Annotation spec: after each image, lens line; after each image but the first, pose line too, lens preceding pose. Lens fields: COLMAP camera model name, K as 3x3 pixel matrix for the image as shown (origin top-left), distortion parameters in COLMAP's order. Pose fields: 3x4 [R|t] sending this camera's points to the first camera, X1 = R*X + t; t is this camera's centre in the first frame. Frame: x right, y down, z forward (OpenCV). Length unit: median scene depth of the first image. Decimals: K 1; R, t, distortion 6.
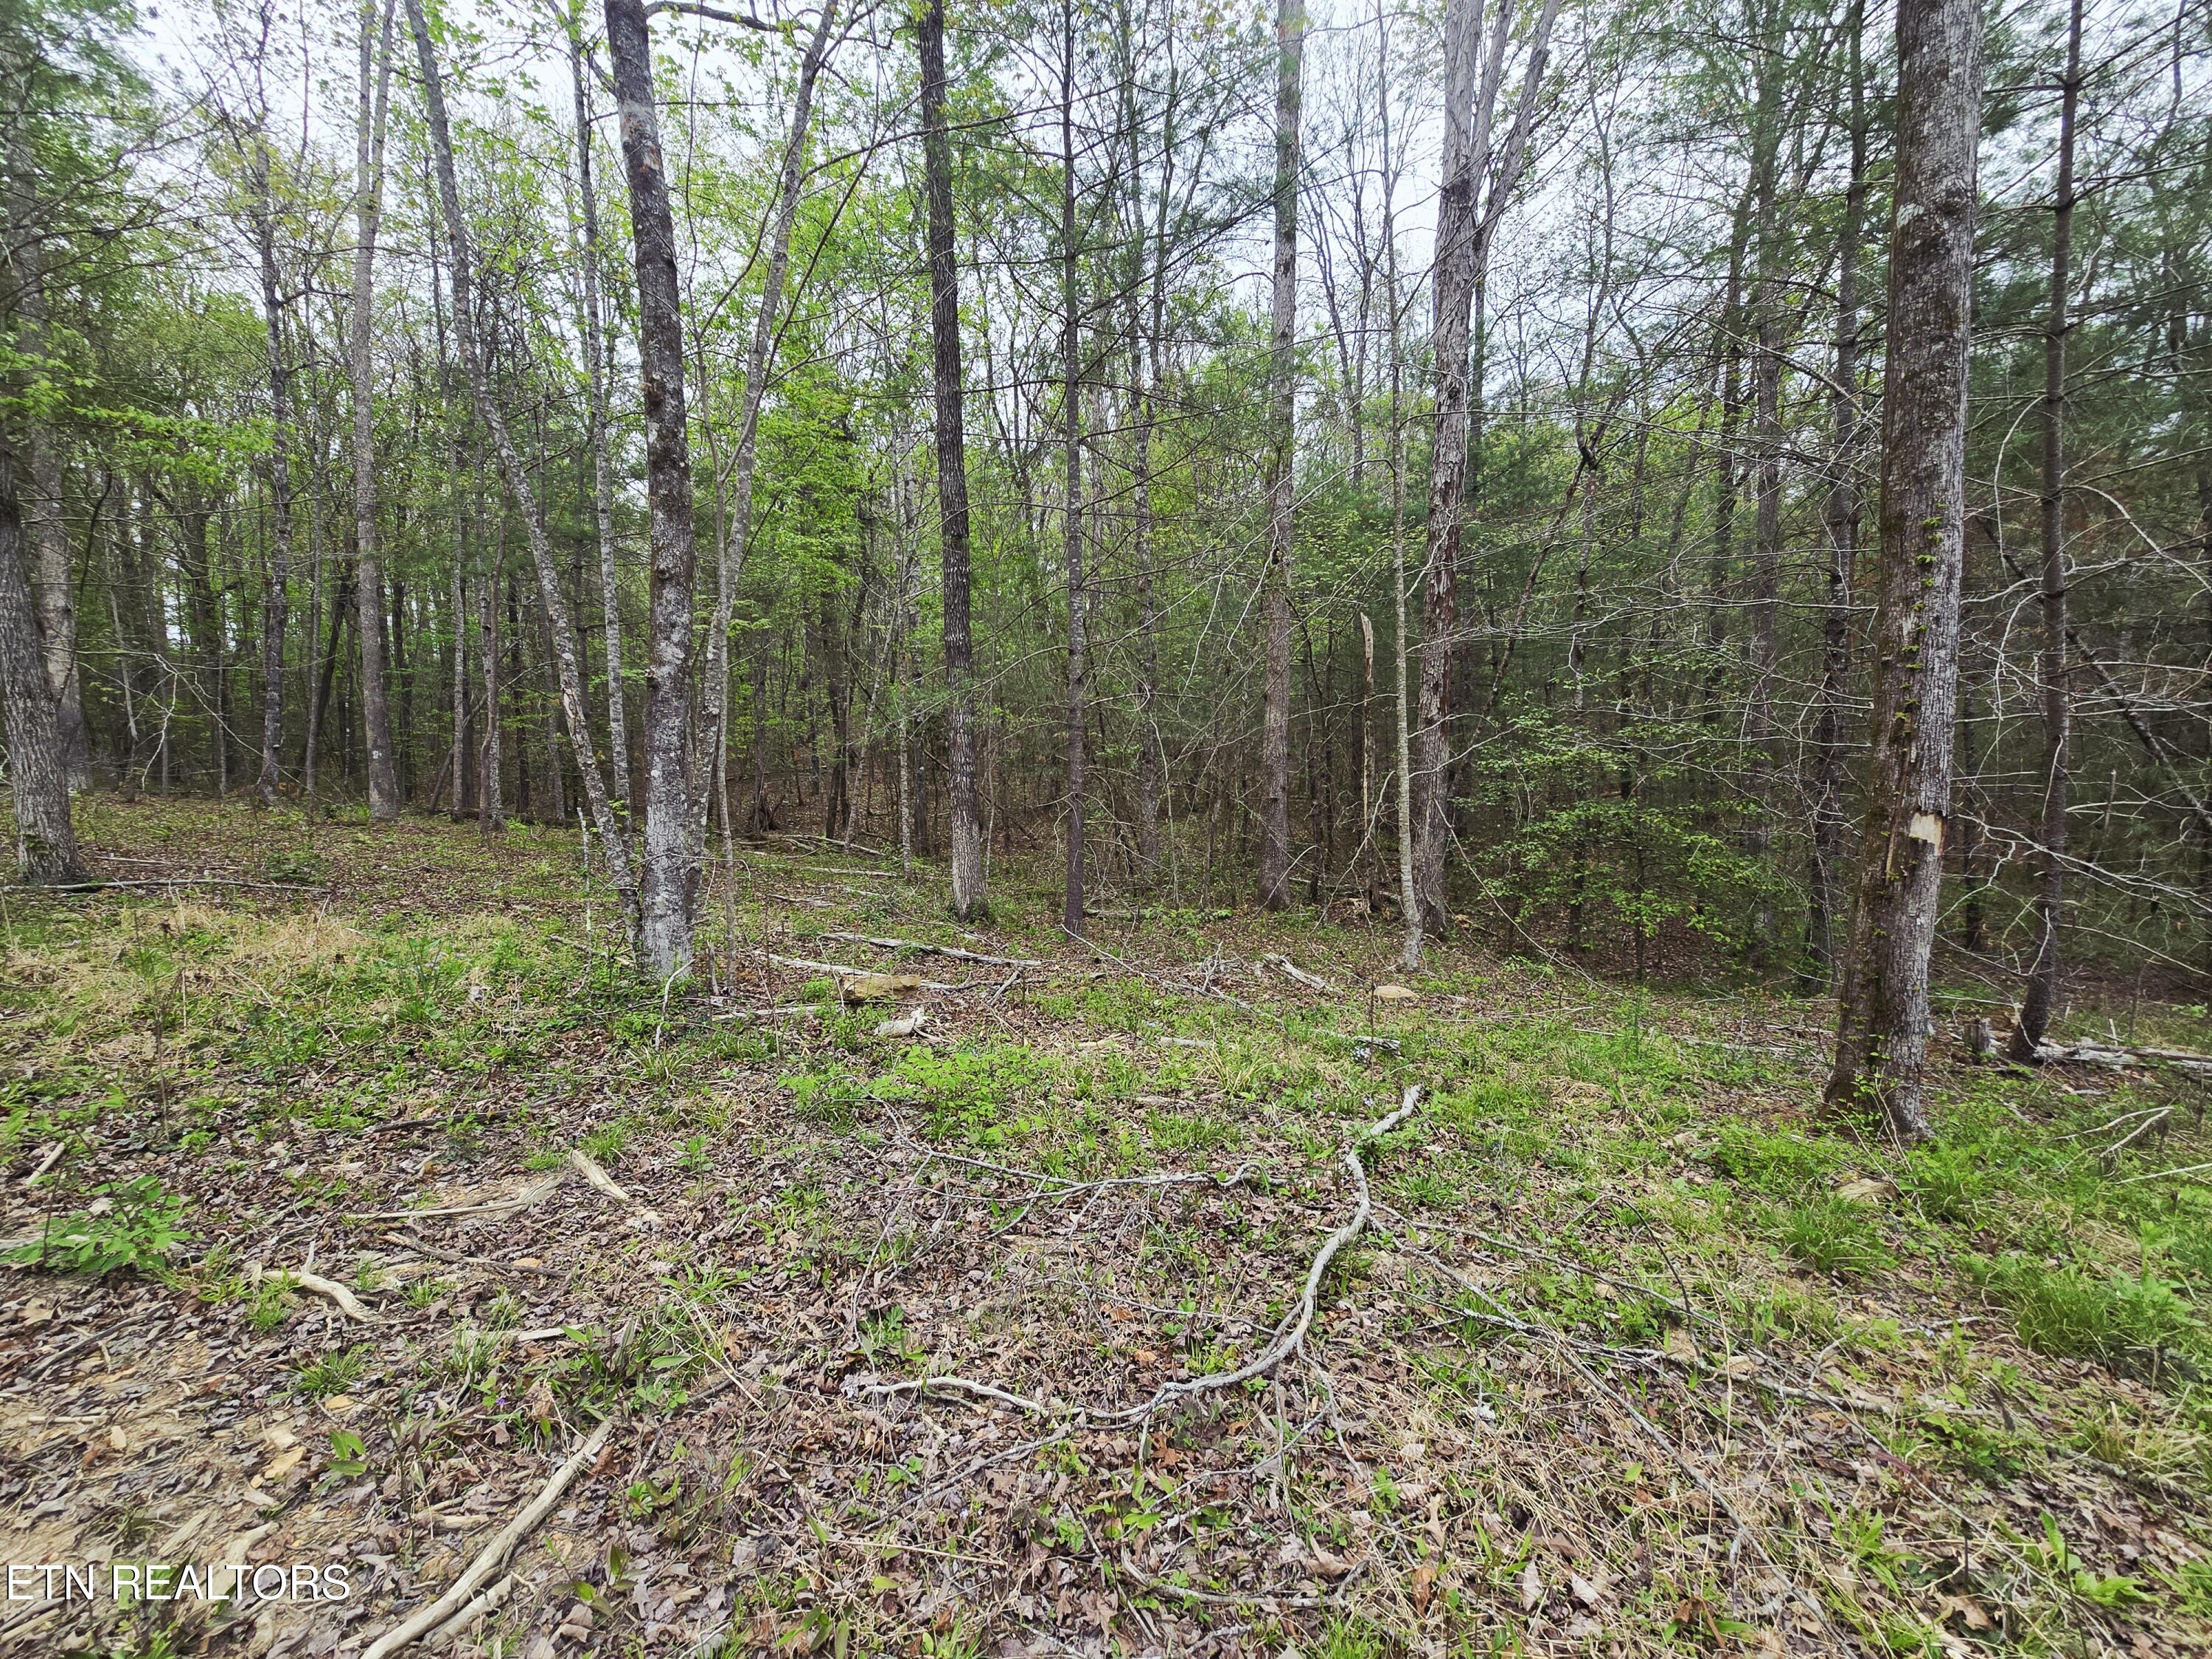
lens RADIAL K [[903.8, 0, 1106.0], [0, 903.8, 829.5], [0, 0, 1]] dist [-0.000598, 0.000247]
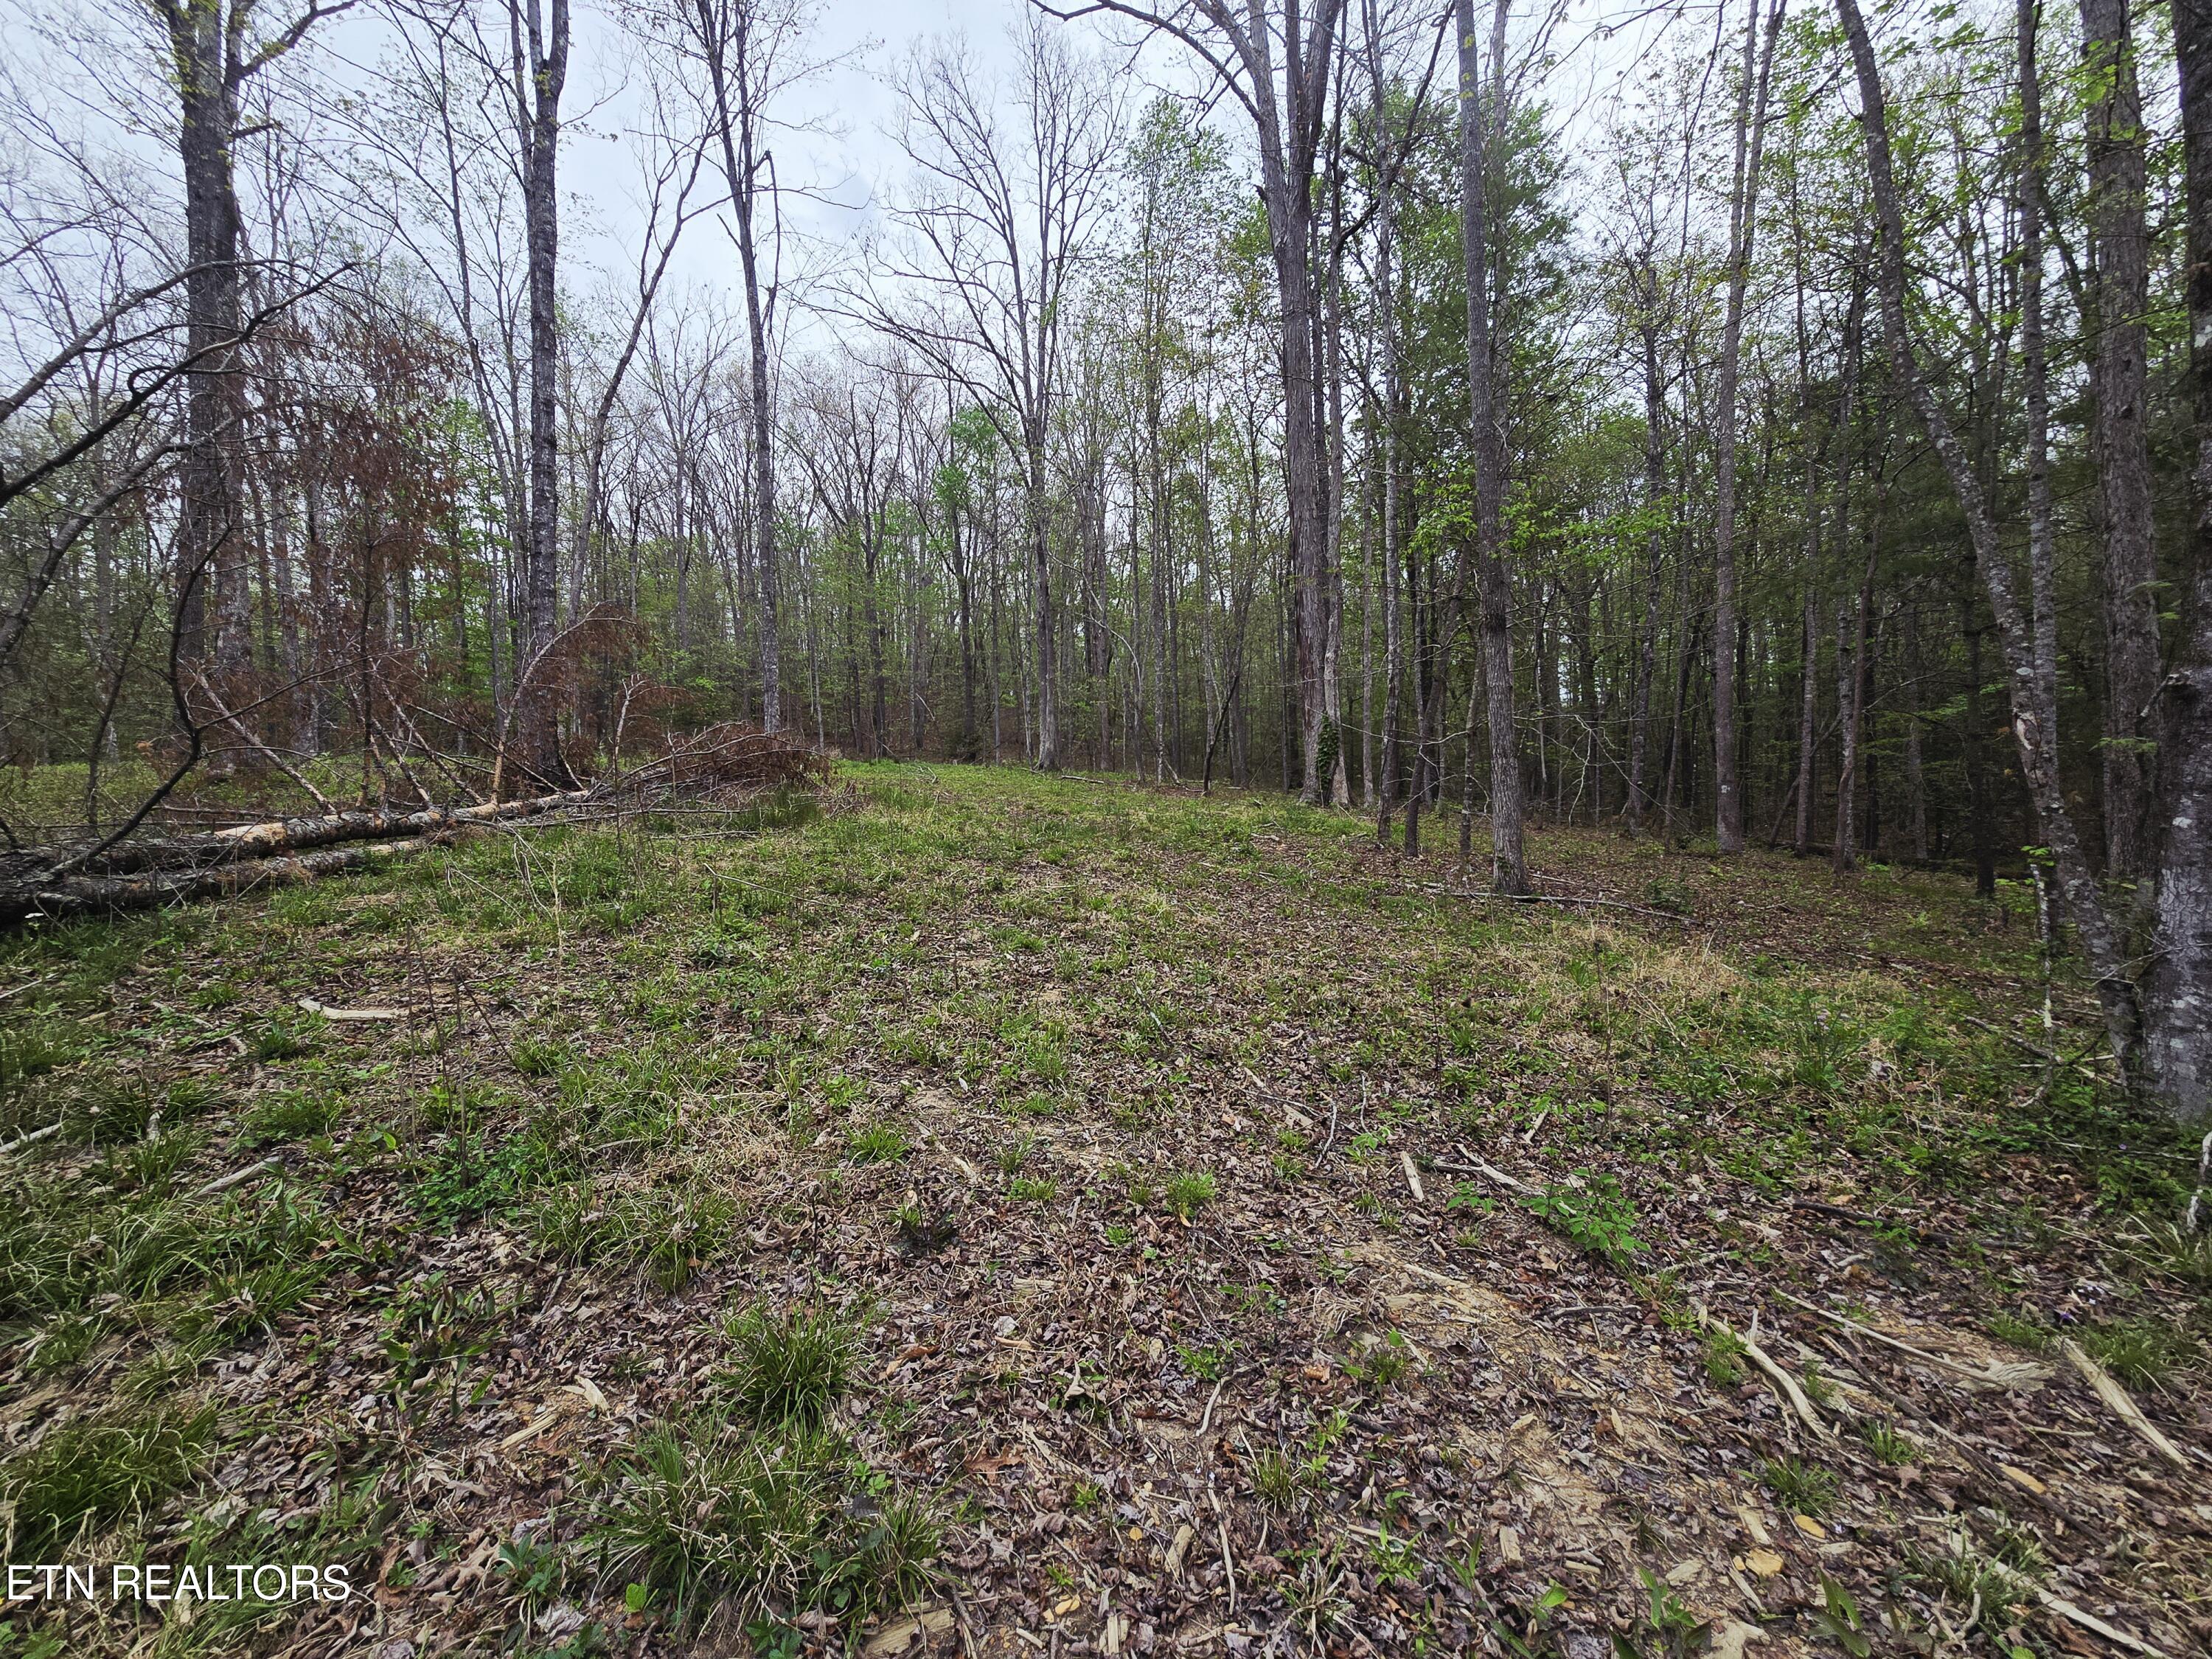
lens RADIAL K [[903.8, 0, 1106.0], [0, 903.8, 829.5], [0, 0, 1]] dist [-0.000598, 0.000247]
pose [[0.312377, 0.021694, -0.949710, -0.135479], [-0.048842, 0.998784, 0.006750, -0.028353], [0.948702, 0.044277, 0.313057, 0.001149]]
